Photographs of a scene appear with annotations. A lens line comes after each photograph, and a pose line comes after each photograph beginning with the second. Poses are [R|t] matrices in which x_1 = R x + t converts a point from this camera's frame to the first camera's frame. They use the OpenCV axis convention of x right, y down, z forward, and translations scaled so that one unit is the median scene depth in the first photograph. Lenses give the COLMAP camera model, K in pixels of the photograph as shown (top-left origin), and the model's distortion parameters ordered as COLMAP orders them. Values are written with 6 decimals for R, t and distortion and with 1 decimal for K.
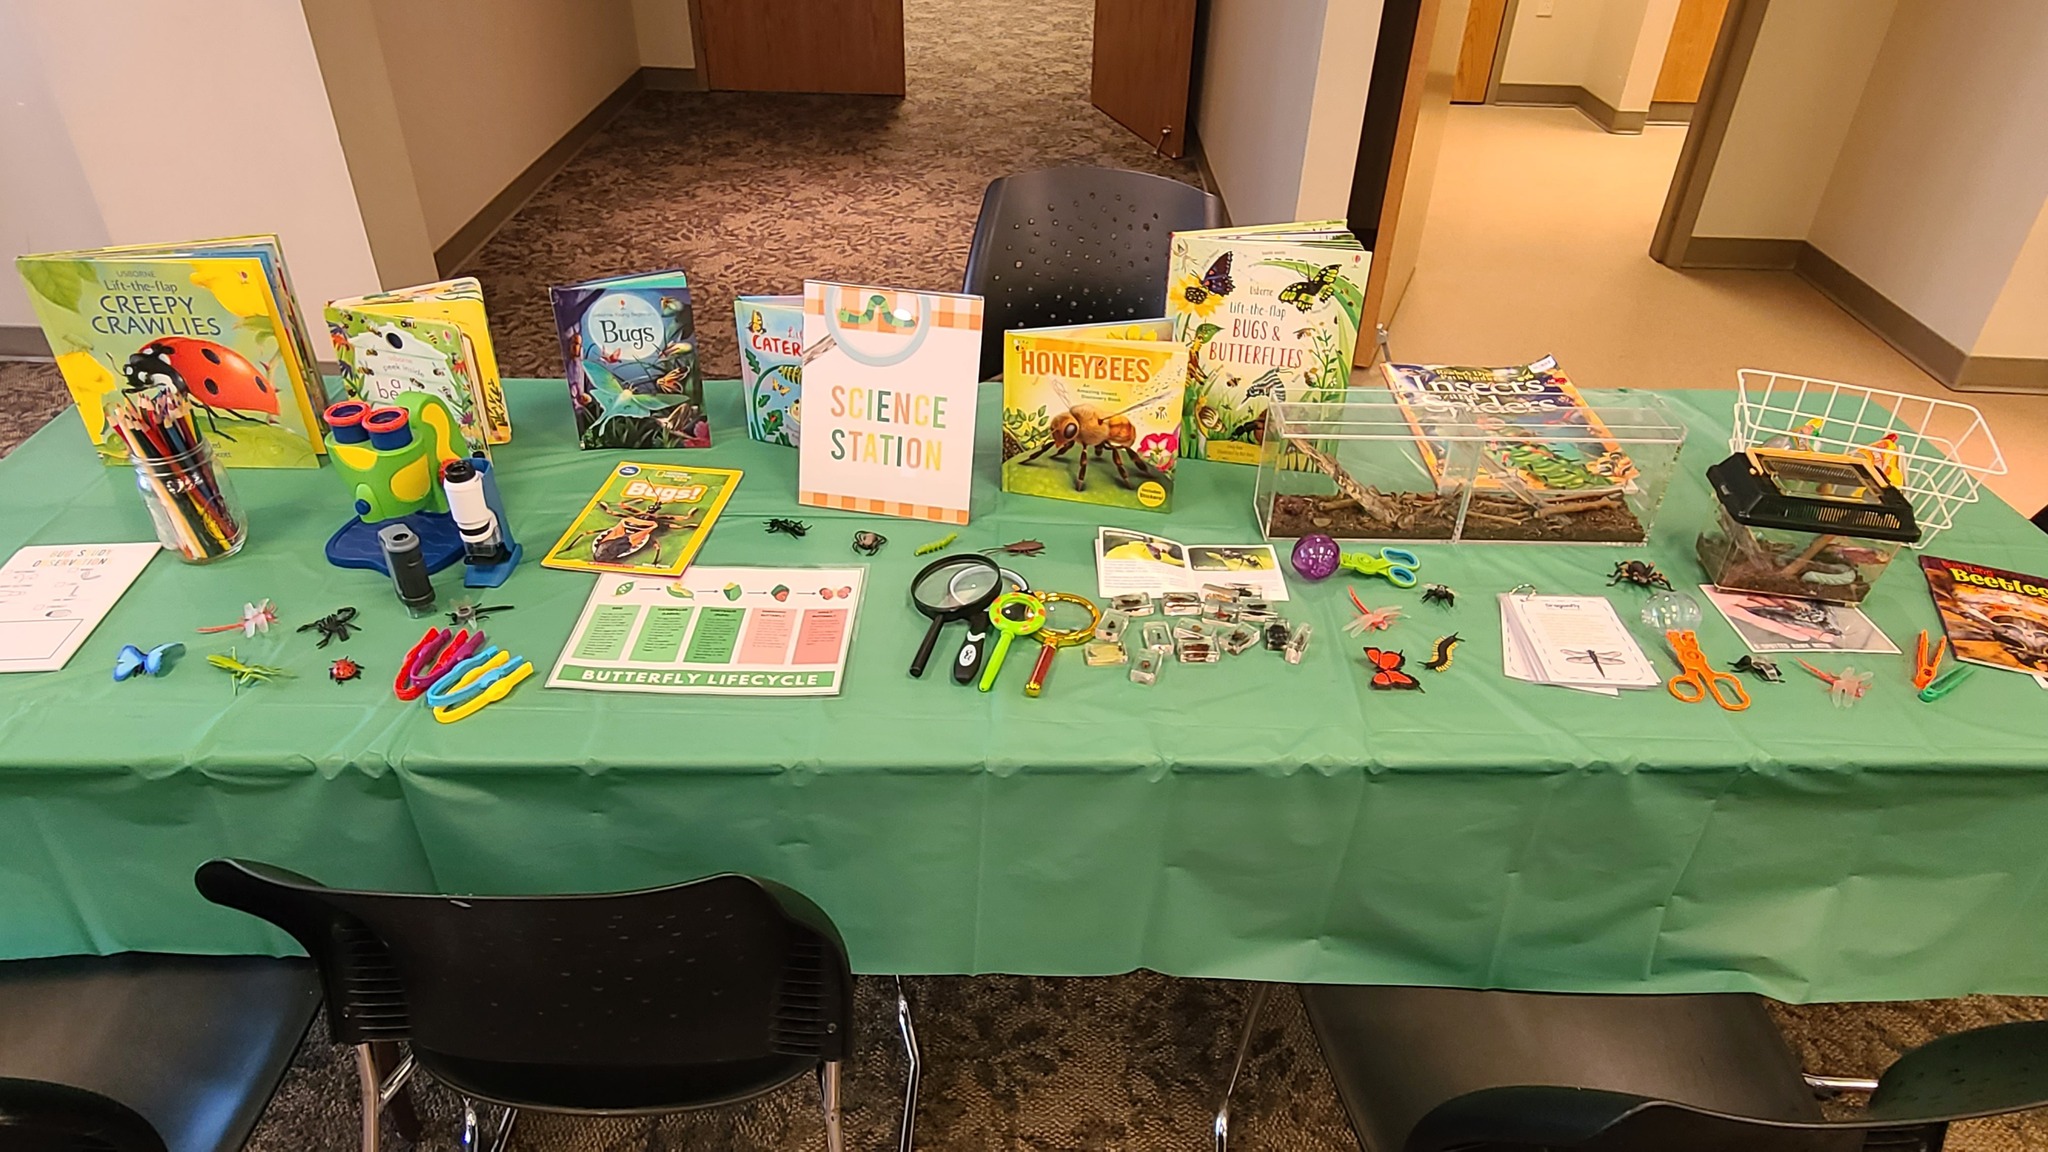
lens RADIAL K [[1271.2, 0, 1024.0], [0, 1271.2, 576.0], [0, 0, 1]] dist [-0.004926, -0.001618]
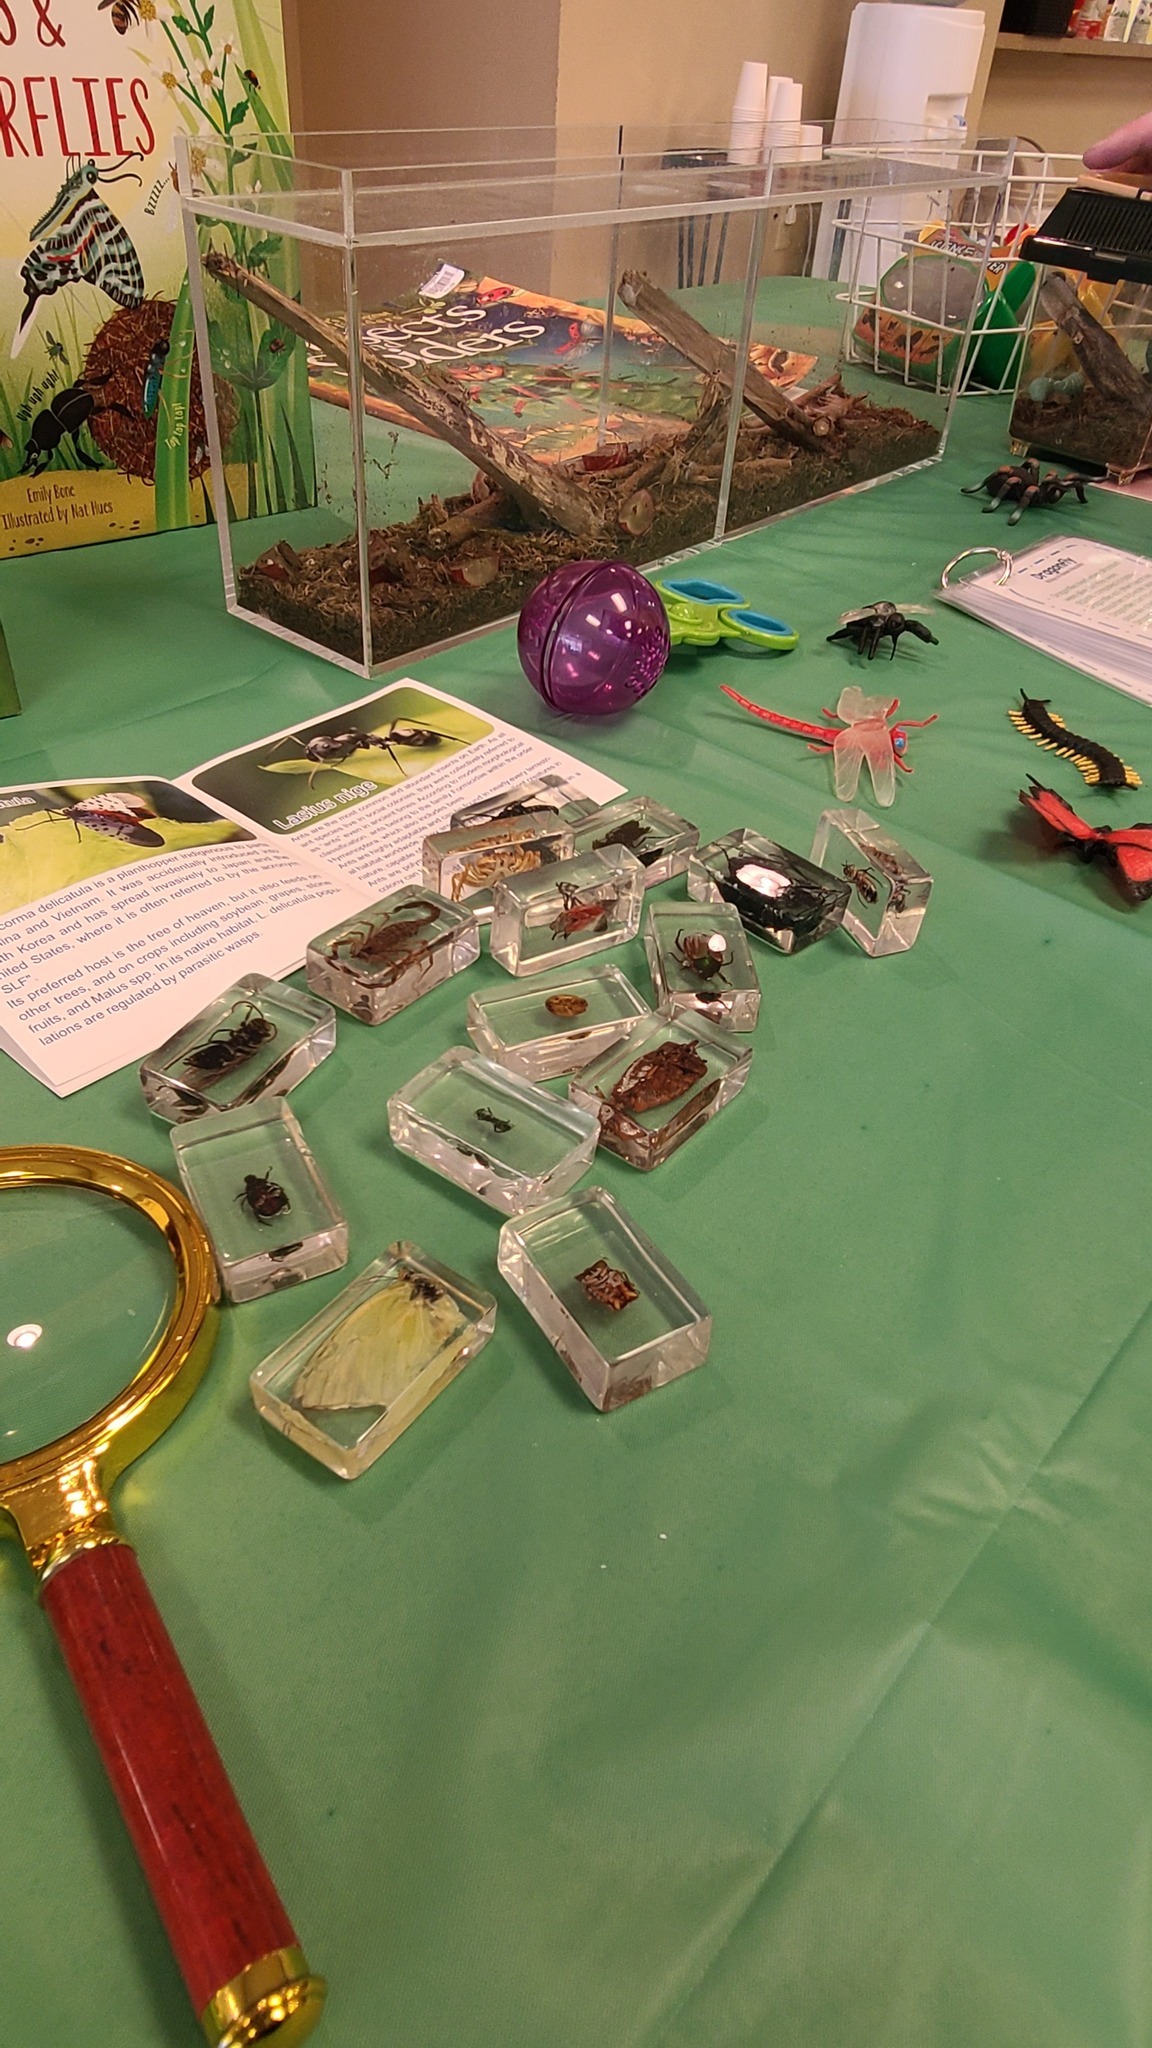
lens RADIAL K [[1271.2, 0, 576.0], [0, 1271.2, 1024.0], [0, 0, 1]] dist [-0.004926, -0.001618]
pose [[0.654867, -0.465931, 0.595027, -0.002472], [0.392984, 0.882463, 0.258501, -0.012785], [-0.645533, 0.064552, 0.760999, 0.685469]]
